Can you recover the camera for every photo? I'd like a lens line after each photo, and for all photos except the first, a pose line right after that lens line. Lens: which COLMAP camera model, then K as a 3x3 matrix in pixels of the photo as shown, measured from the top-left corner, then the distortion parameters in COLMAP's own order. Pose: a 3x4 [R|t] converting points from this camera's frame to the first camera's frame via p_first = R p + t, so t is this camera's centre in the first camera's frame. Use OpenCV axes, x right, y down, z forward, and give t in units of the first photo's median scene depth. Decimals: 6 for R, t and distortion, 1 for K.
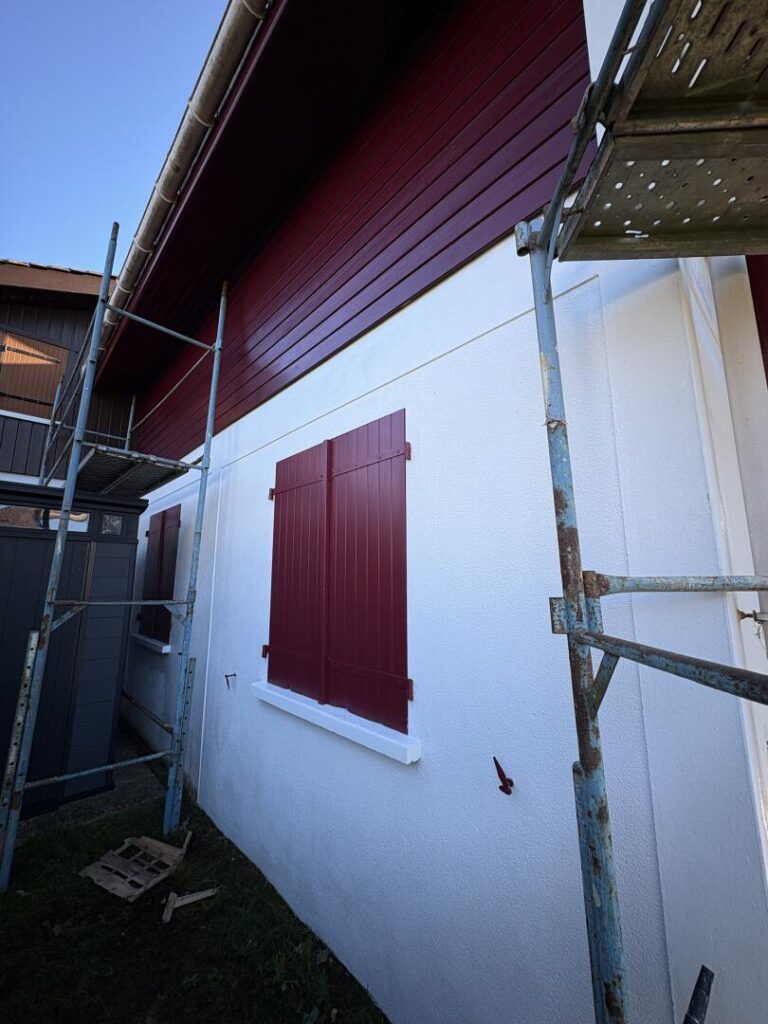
lens RADIAL K [[408.1, 0, 384.0], [0, 408.1, 512.0], [0, 0, 1]] dist [0.008919, -0.000001]
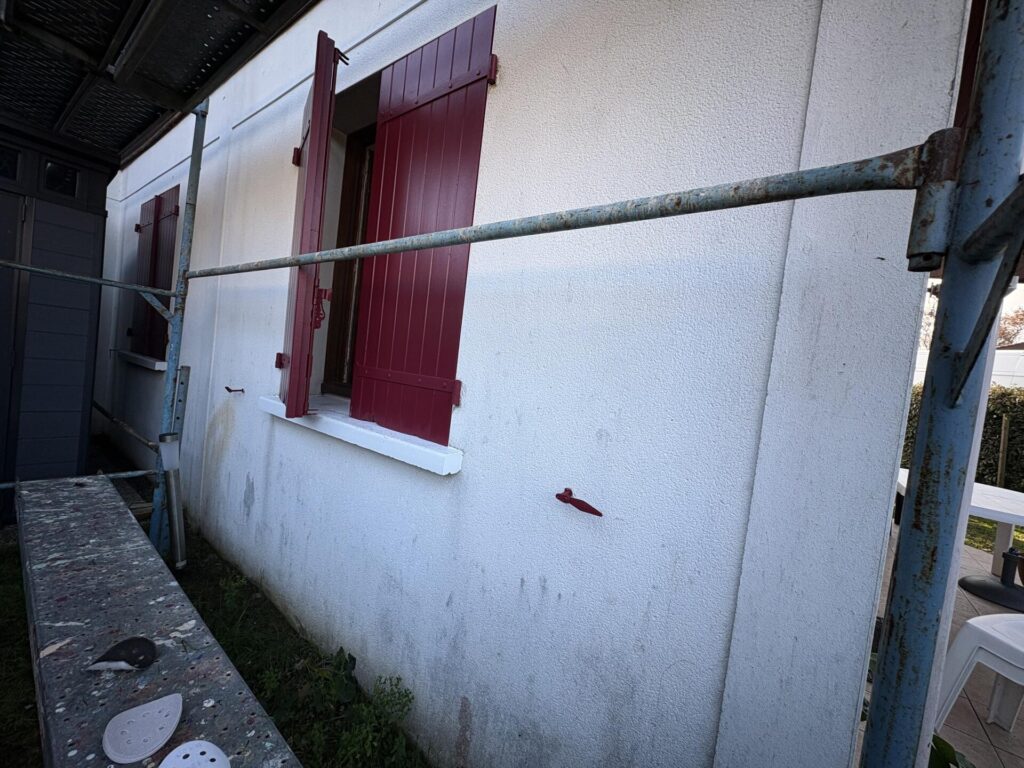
lens RADIAL K [[409.2, 0, 512.0], [0, 409.2, 384.0], [0, 0, 1]] dist [-0.000088, 0.000004]
pose [[0.978004, 0.104557, 0.180488, 0.015606], [-0.141704, 0.968007, 0.207082, 0.161076], [-0.153062, -0.228103, 0.961531, 0.157851]]
